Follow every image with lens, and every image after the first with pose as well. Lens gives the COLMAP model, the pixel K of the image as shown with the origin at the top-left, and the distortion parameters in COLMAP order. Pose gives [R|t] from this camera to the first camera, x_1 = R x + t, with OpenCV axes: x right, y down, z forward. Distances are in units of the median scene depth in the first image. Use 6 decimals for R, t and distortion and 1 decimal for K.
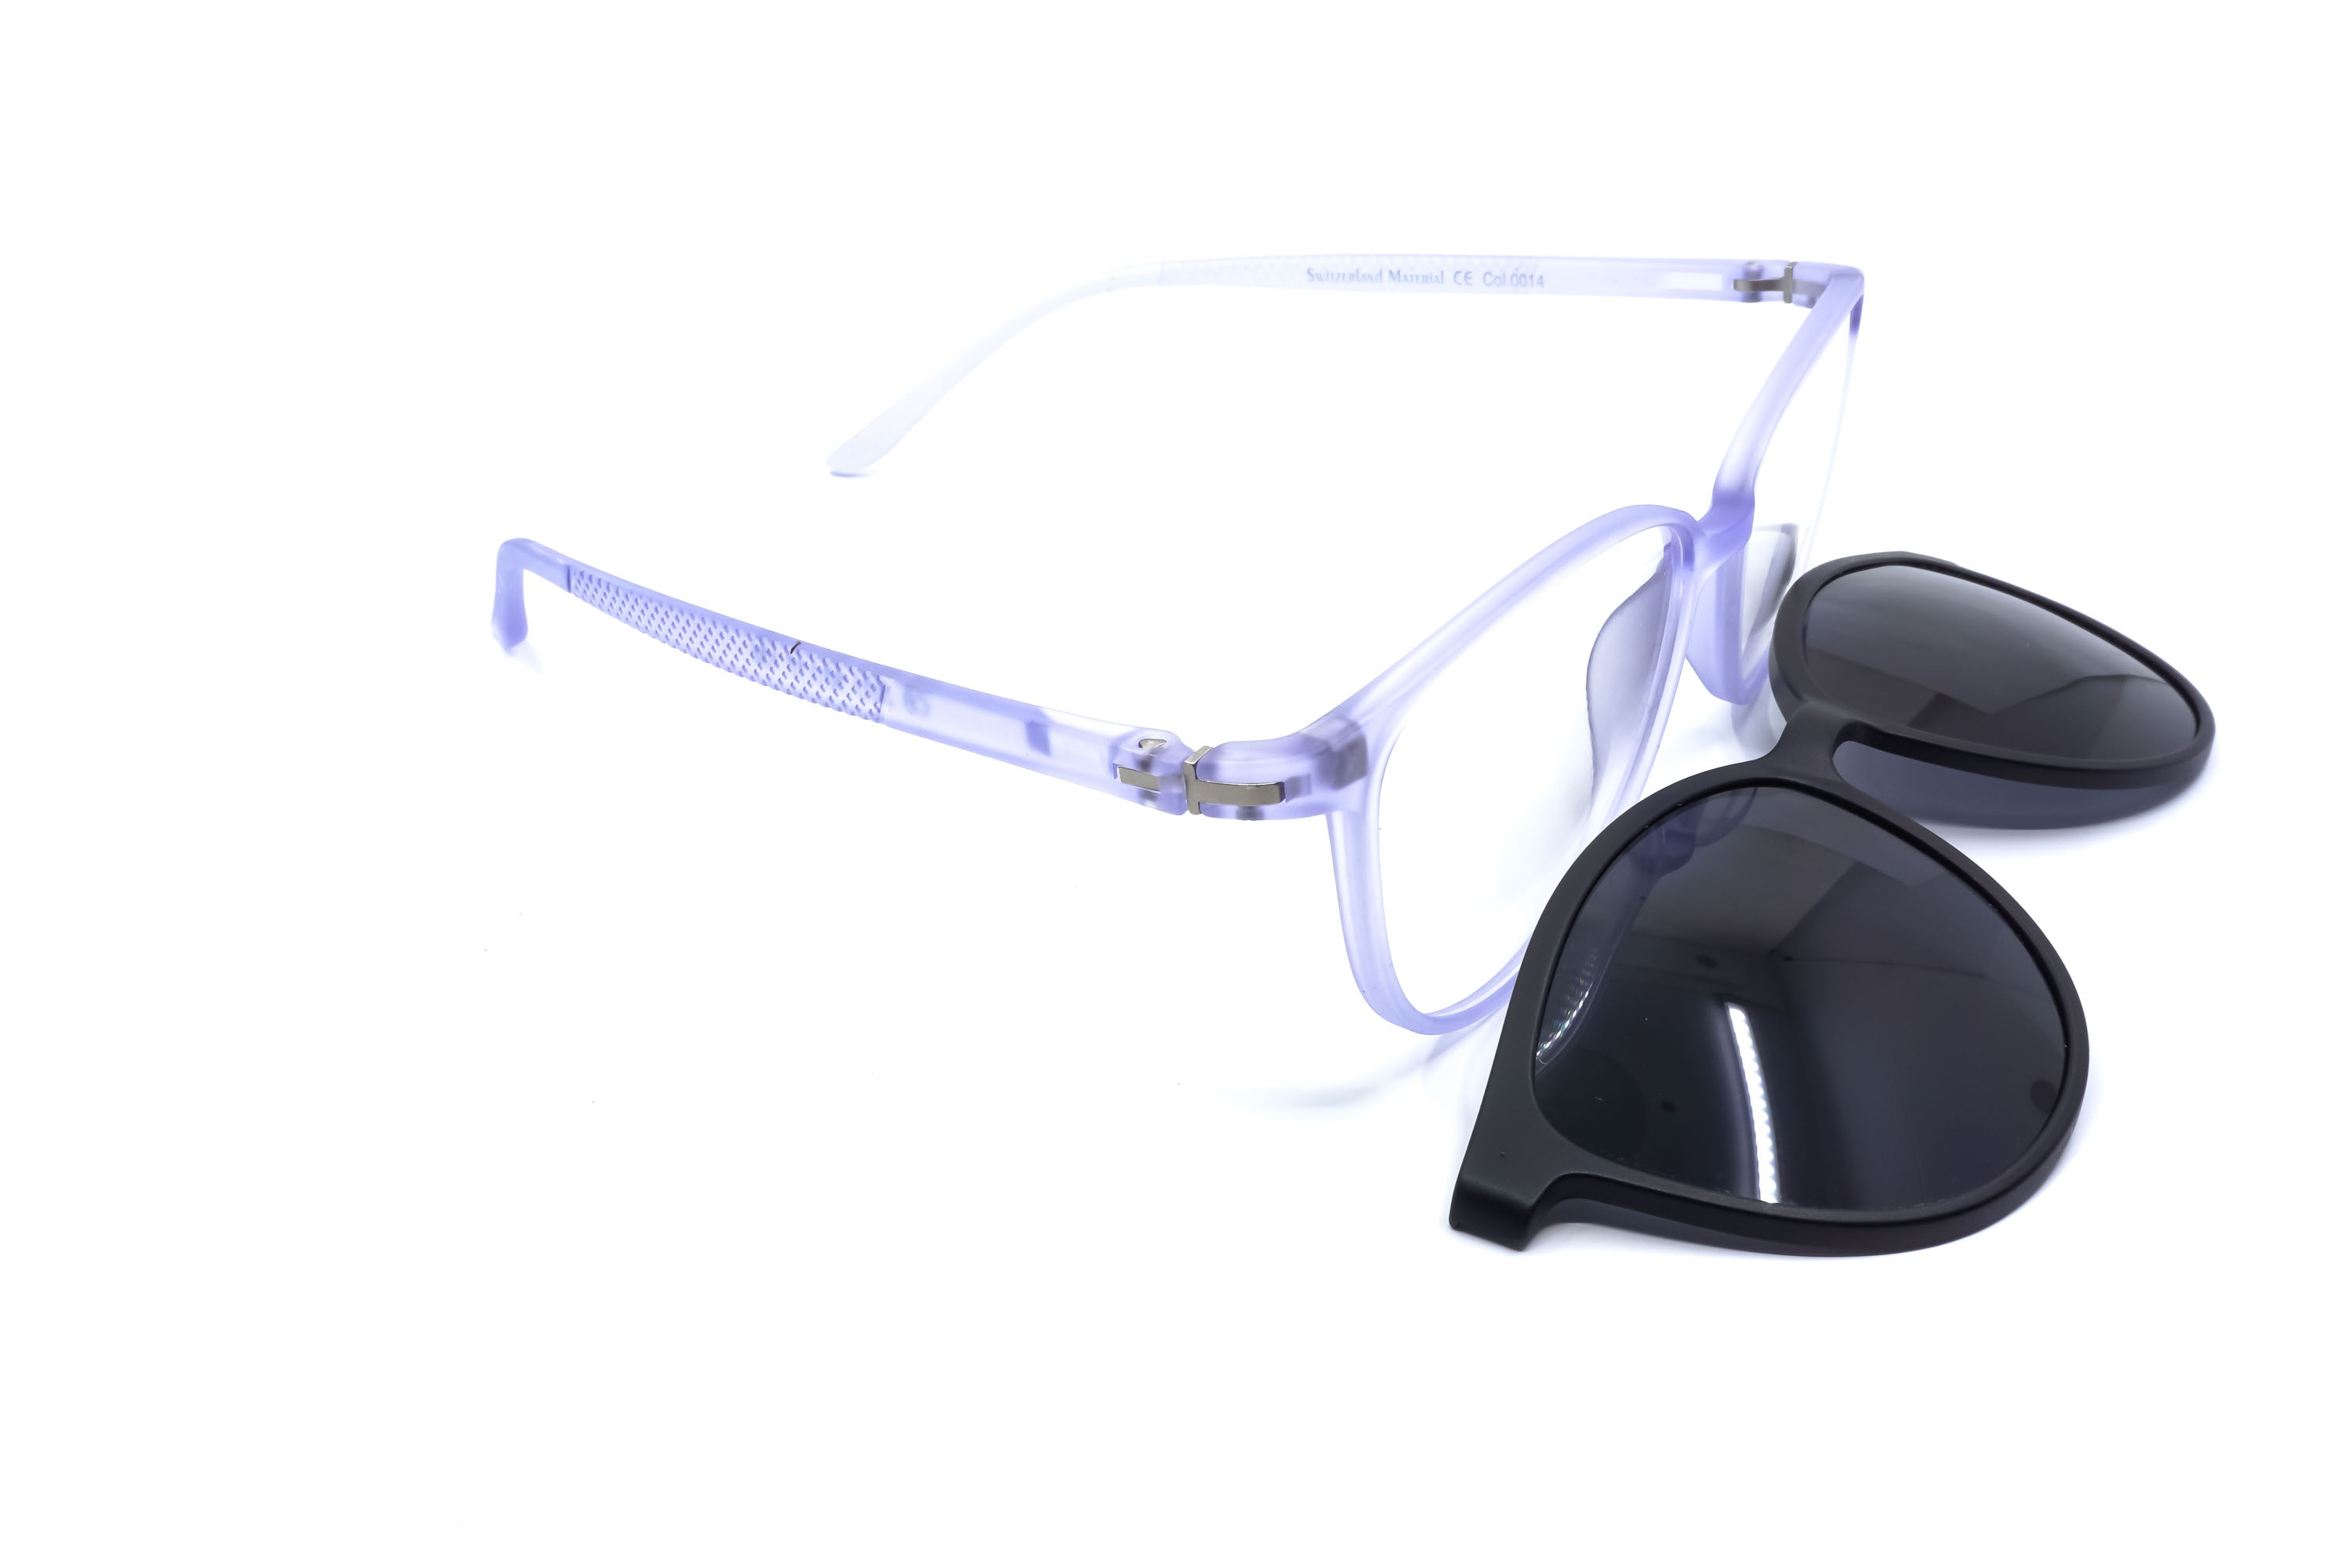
lens RADIAL K [[2362.0, 0, 1166.5], [0, 2362.0, 784.8], [0, 0, 1]] dist [-0.001677, 0.000000]
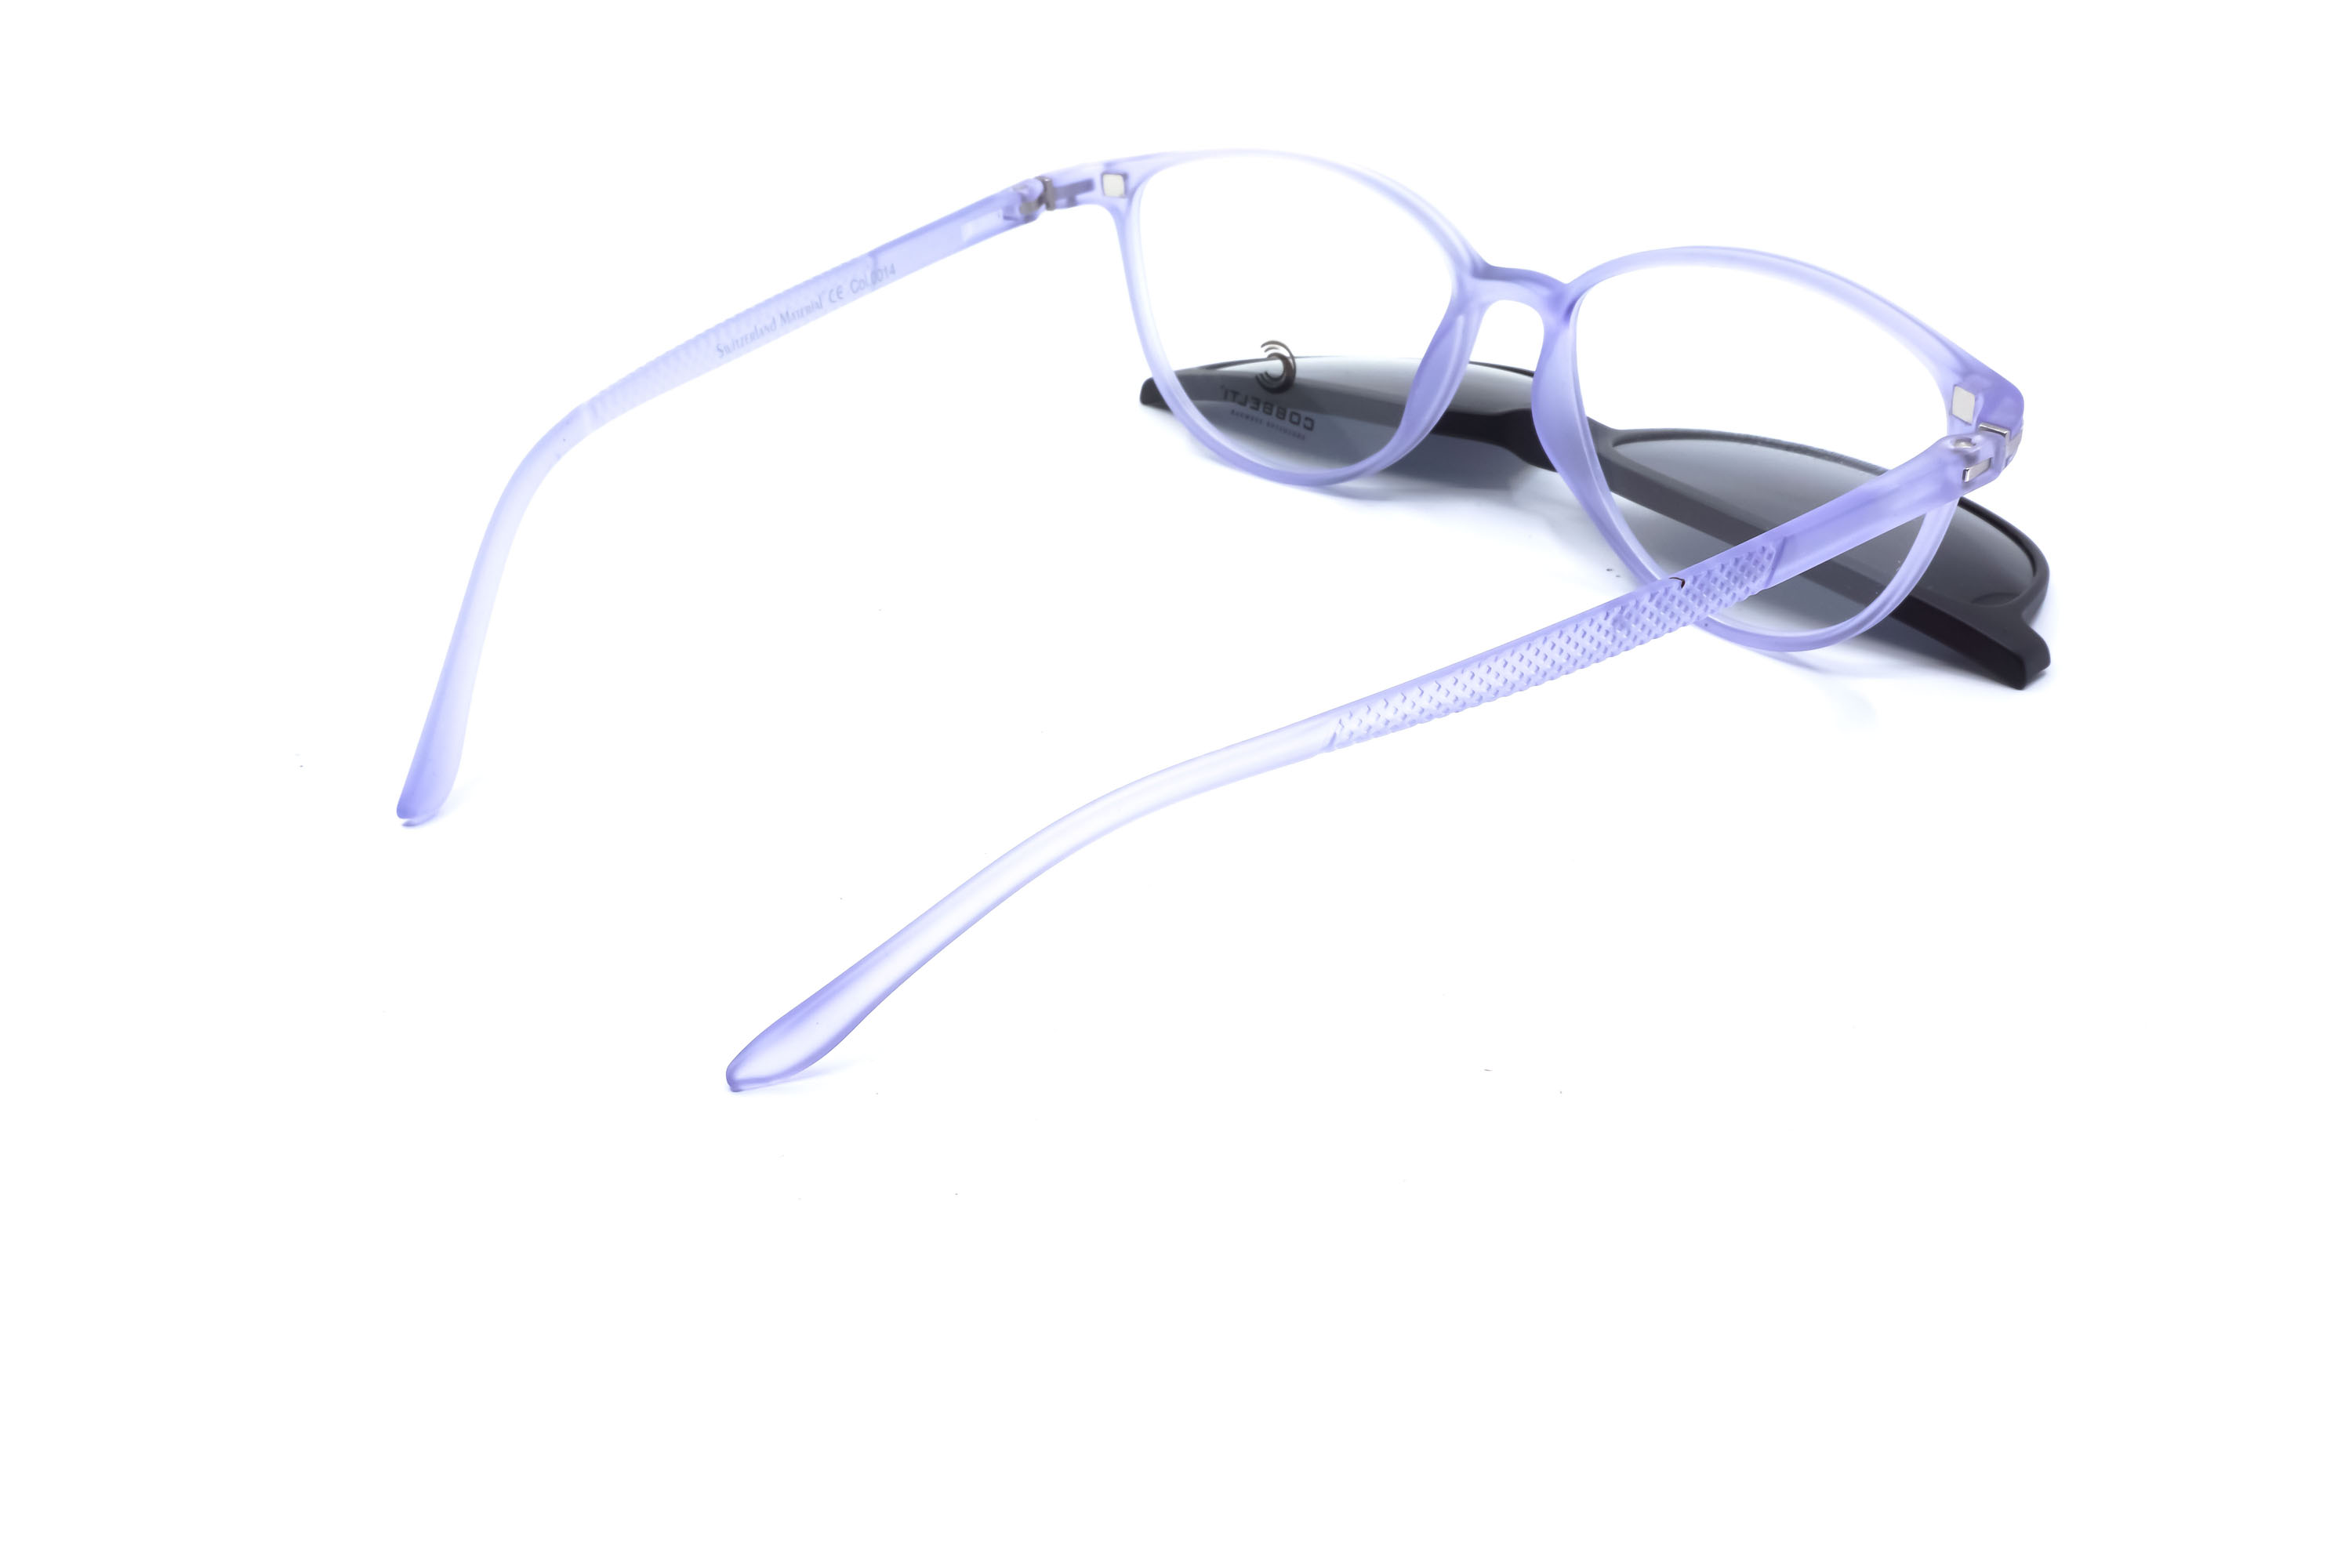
lens RADIAL K [[2362.0, 0, 1179.5], [0, 2362.0, 781.6], [0, 0, 1]] dist [-0.001677, 0.000000]
pose [[0.252128, -0.459676, 0.851545, -0.810283], [0.479936, 0.823521, 0.302448, -0.288702], [-0.840294, 0.332431, 0.428248, 0.543086]]
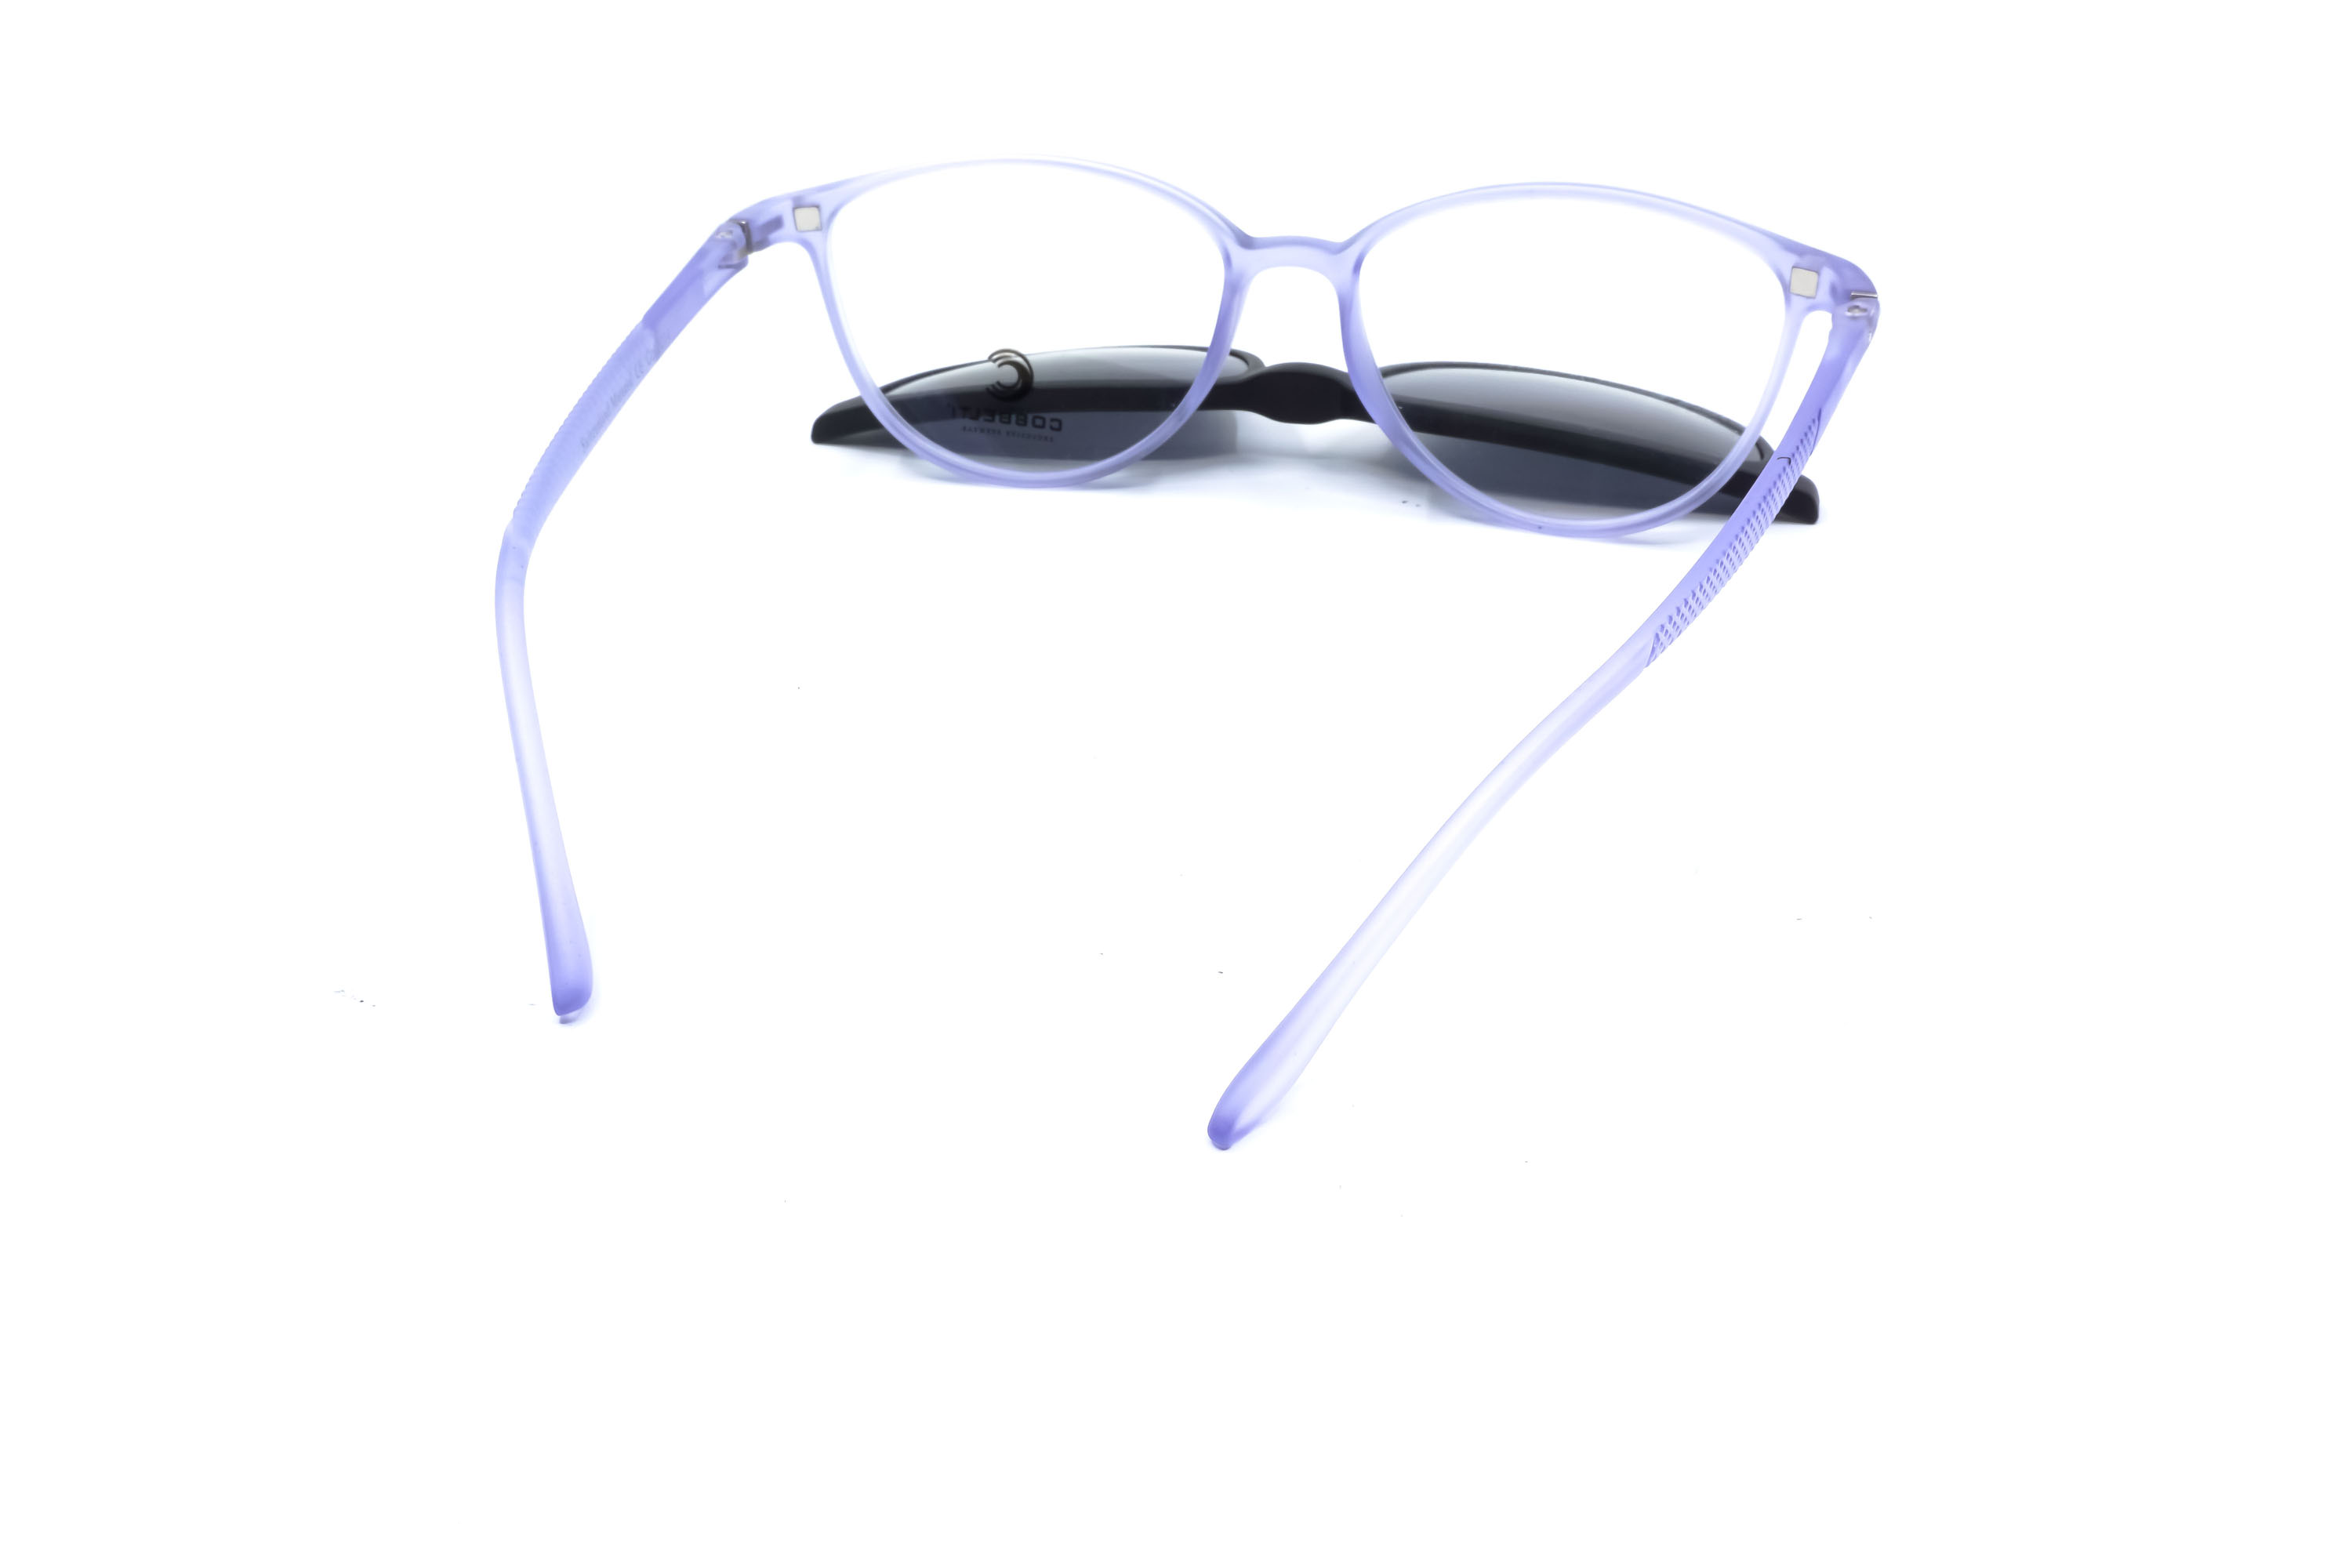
lens RADIAL K [[2362.0, 0, 1165.3], [0, 2362.0, 782.1], [0, 0, 1]] dist [-0.001677, 0.000000]
pose [[-0.248251, -0.455297, 0.855030, -0.810813], [0.491535, 0.701382, 0.516195, -0.493422], [-0.834724, 0.548423, 0.049676, 0.907663]]
